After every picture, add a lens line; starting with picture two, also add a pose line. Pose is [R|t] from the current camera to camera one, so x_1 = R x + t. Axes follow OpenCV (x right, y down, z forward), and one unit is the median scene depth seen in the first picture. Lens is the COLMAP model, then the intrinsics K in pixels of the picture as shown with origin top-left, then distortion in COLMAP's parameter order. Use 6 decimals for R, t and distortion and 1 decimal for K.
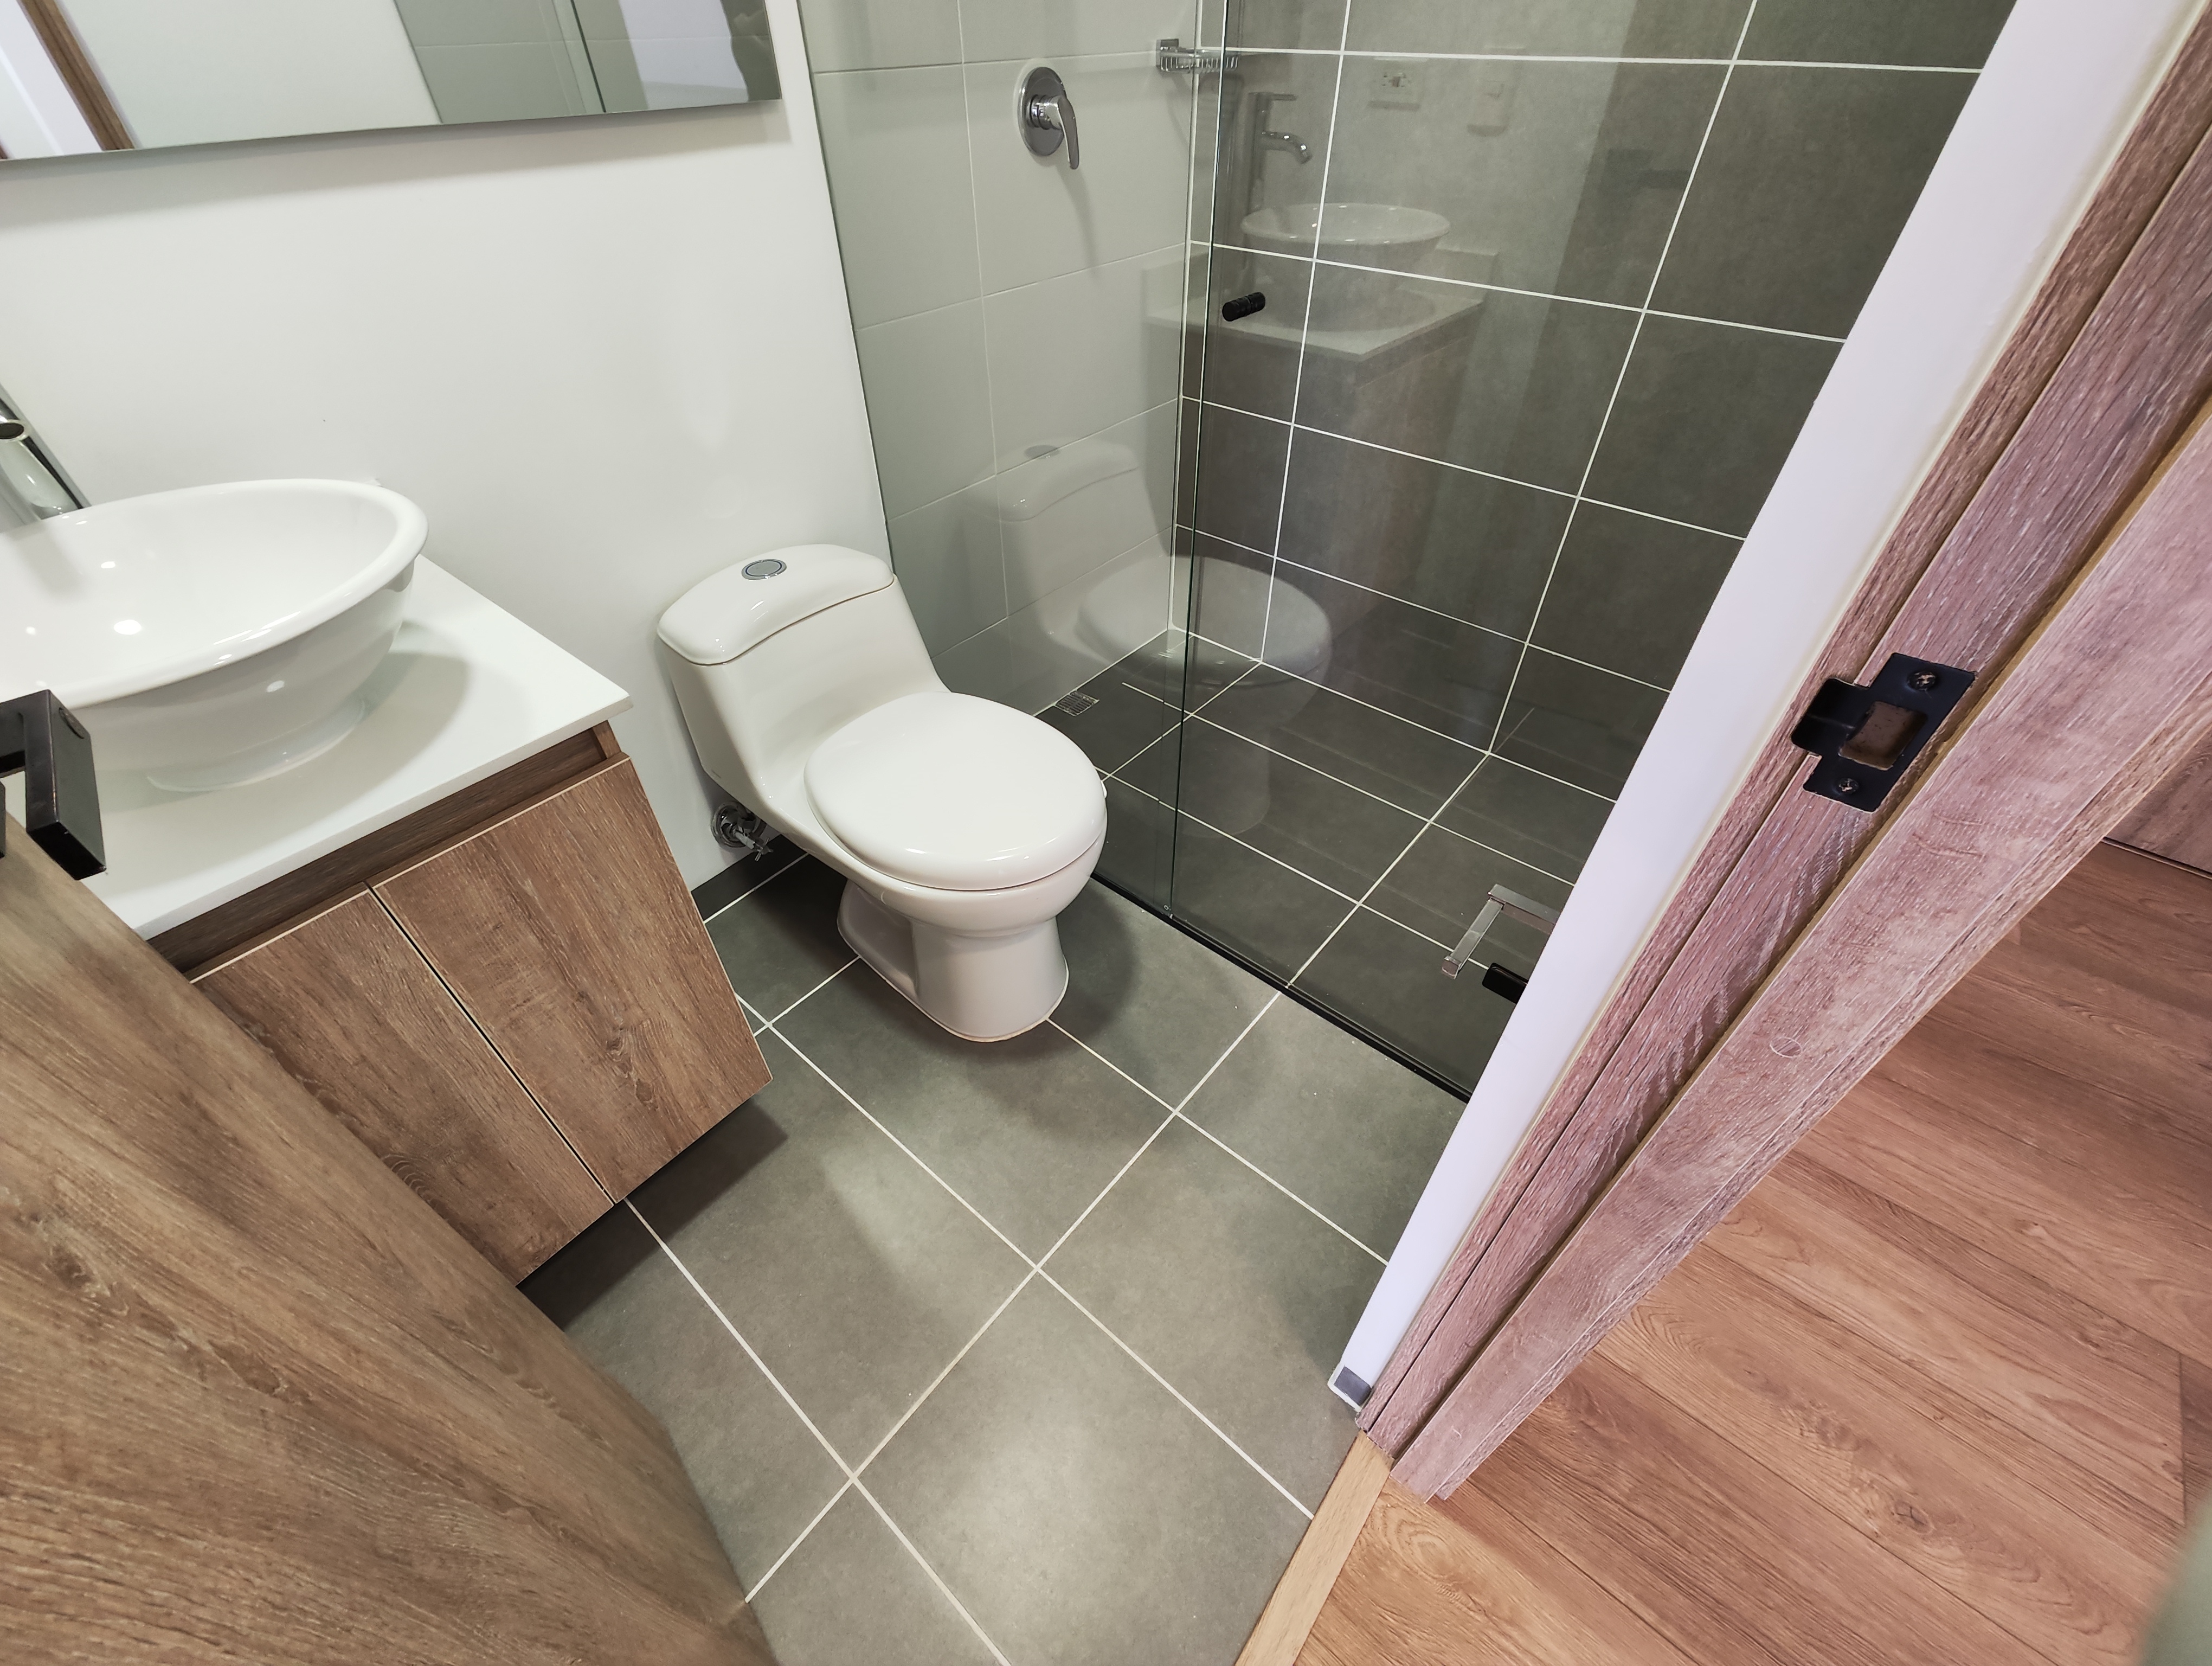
lens RADIAL K [[913.8, 0, 1099.9], [0, 913.8, 828.4], [0, 0, 1]] dist [-0.015614, 0.008948]
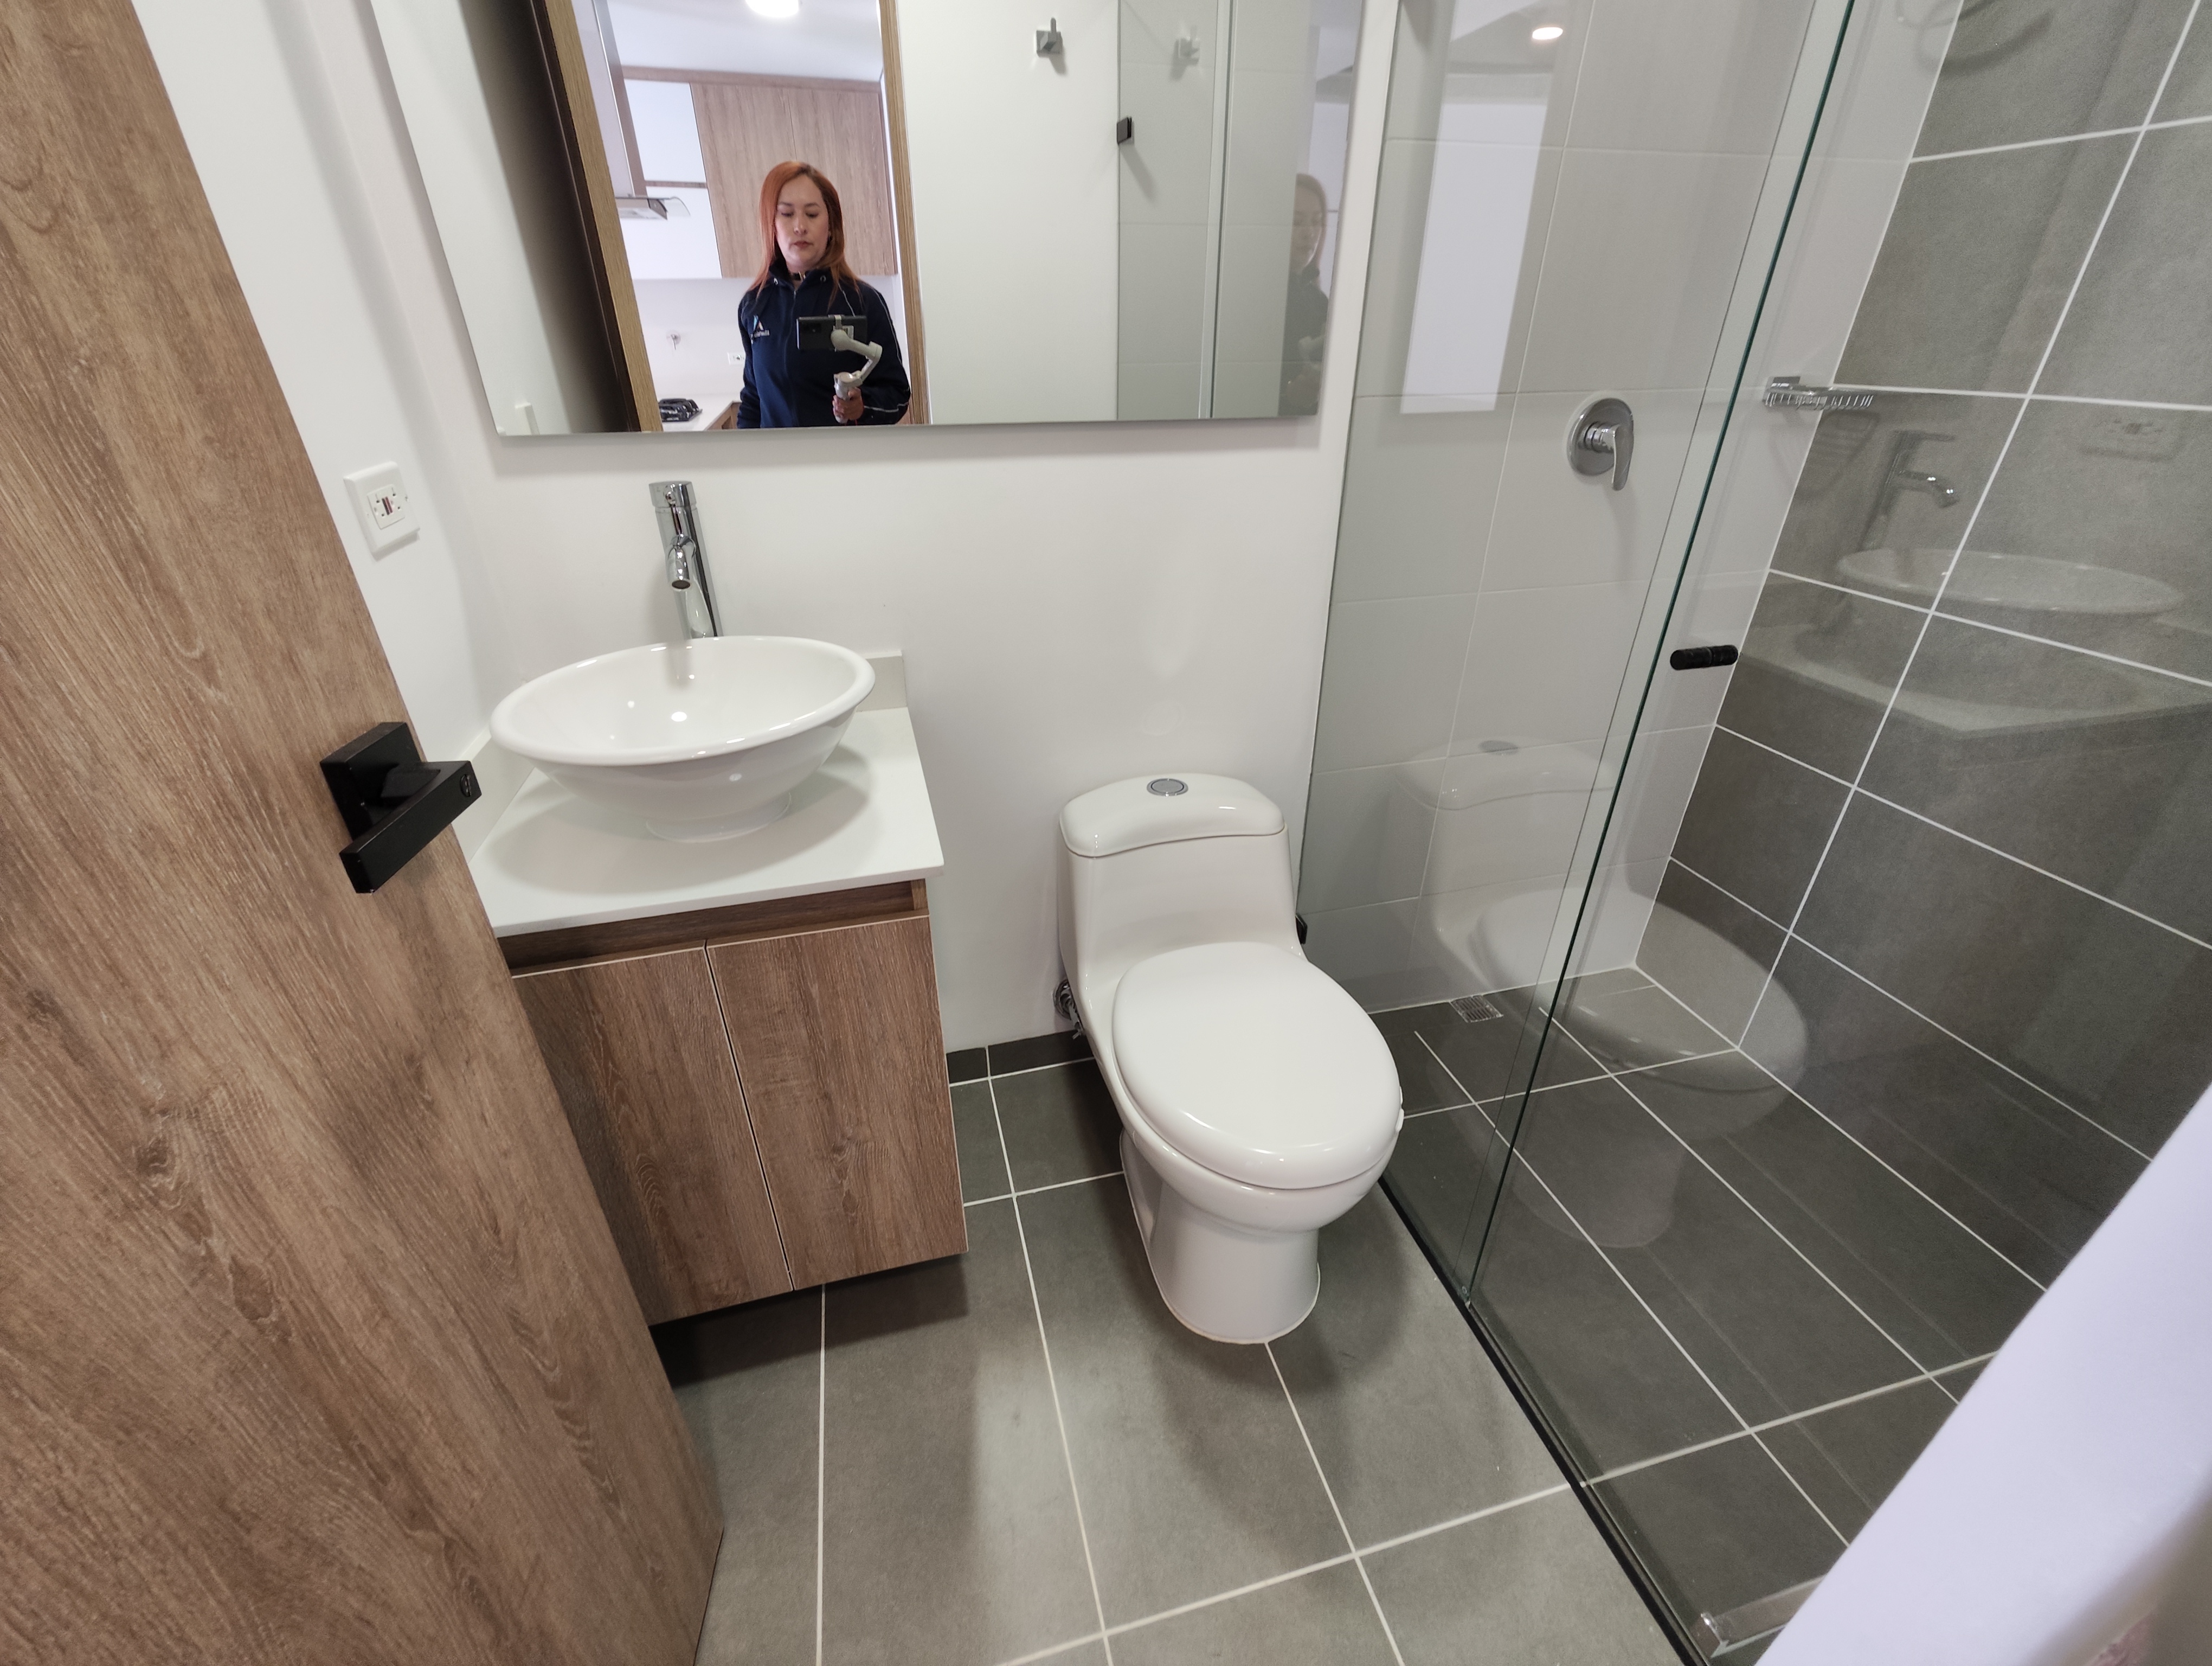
lens RADIAL K [[908.3, 0, 1106.0], [0, 908.3, 833.0], [0, 0, 1]] dist [-0.000874, -0.000661]
pose [[0.817310, 0.282983, -0.501921, 0.172813], [-0.390133, 0.912822, -0.120630, -0.105807], [0.424029, 0.294408, 0.856460, 0.087609]]
